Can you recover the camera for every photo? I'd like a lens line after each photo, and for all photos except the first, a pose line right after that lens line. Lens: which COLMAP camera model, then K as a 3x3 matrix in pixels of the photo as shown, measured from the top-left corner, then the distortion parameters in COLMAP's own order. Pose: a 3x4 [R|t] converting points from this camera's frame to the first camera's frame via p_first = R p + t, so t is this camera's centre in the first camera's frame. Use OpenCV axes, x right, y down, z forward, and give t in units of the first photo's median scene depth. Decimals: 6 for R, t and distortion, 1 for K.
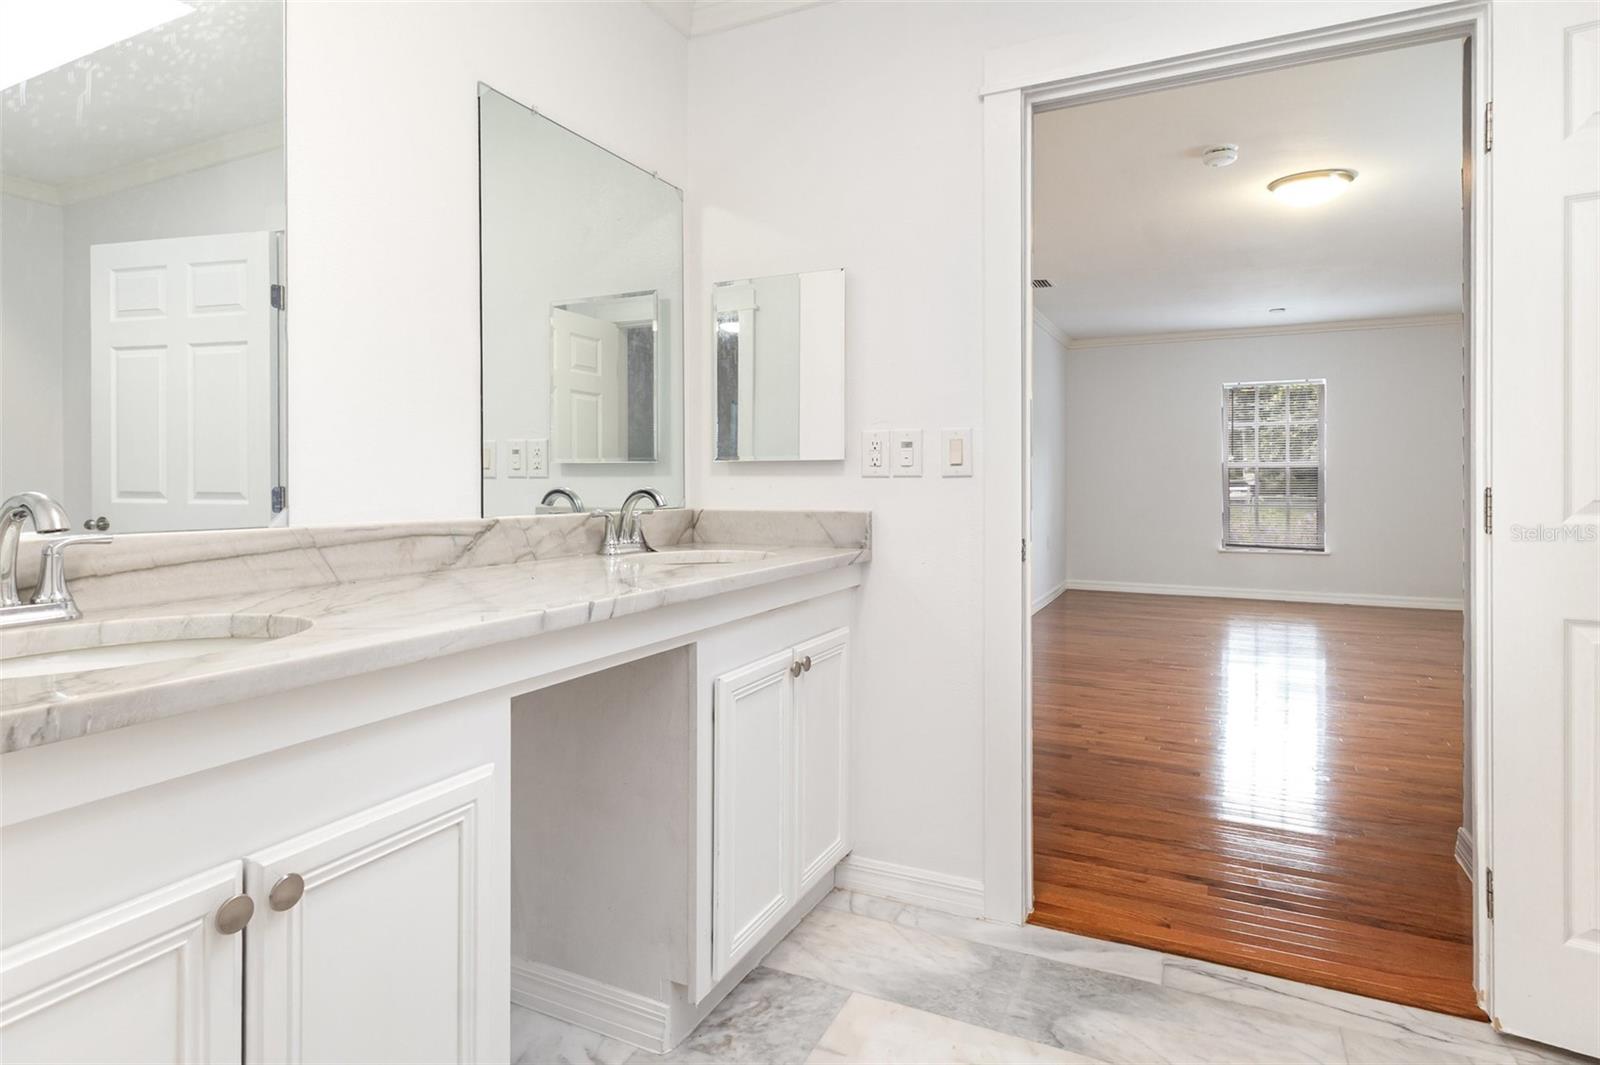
lens RADIAL K [[857.3, 0, 797.3], [0, 857.3, 492.1], [0, 0, 1]] dist [0.004072, 0.001752]
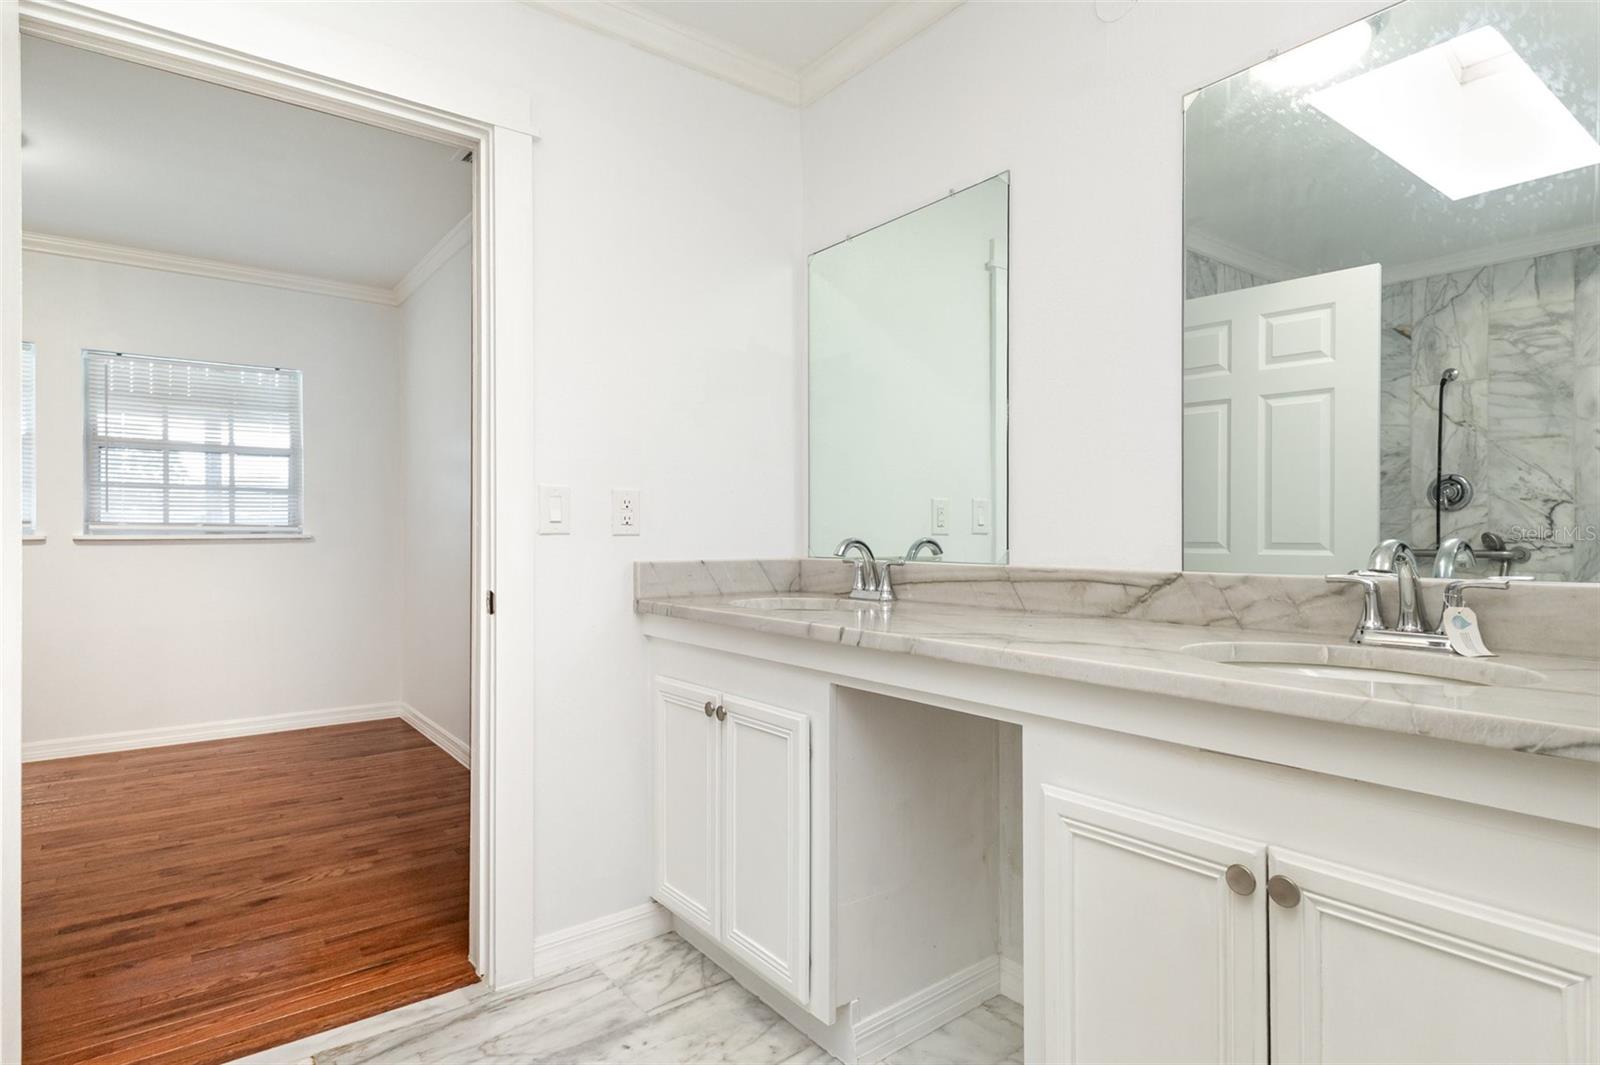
lens RADIAL K [[857.3, 0, 804.8], [0, 857.3, 531.8], [0, 0, 1]] dist [0.004072, 0.001752]
pose [[-0.459546, -0.000269, -0.888154, 0.724111], [-0.003390, 0.999993, 0.001451, -0.013911], [0.888148, 0.003677, -0.459544, 1.196884]]
